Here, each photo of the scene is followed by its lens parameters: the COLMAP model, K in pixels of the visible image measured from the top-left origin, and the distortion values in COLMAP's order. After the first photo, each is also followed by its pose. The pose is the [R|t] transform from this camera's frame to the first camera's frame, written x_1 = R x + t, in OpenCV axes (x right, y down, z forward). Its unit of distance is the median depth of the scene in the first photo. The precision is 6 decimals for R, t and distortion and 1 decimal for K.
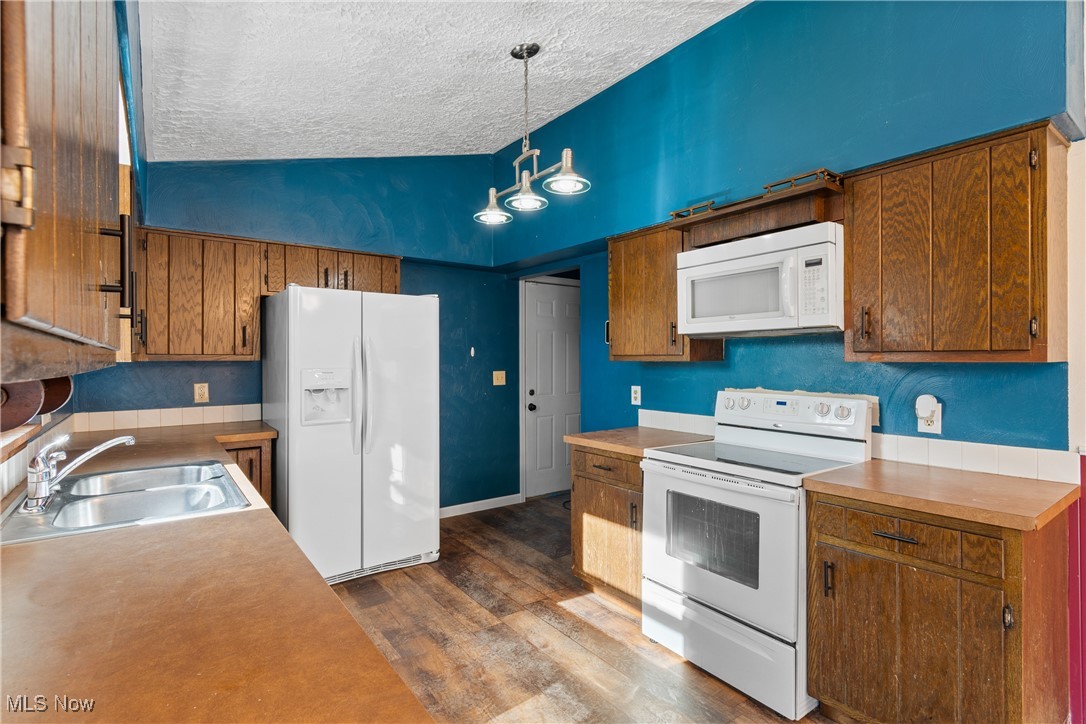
lens RADIAL K [[517.1, 0, 539.4], [0, 517.1, 362.0], [0, 0, 1]] dist [-0.002443, -0.001221]
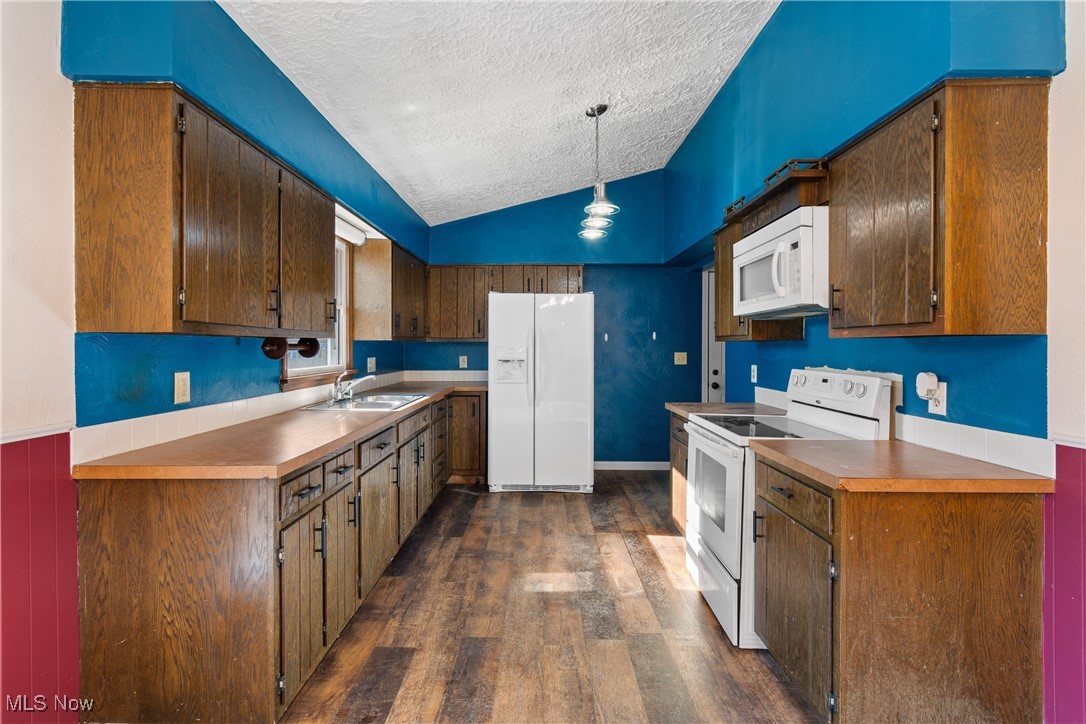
lens RADIAL K [[483.2, 0, 535.3], [0, 483.2, 351.9], [0, 0, 1]] dist [0.003370, -0.002470]
pose [[0.802594, 0.010565, -0.596433, 0.525492], [-0.007378, 0.999942, 0.007784, 0.018059], [0.596481, -0.001847, 0.802625, -0.097628]]
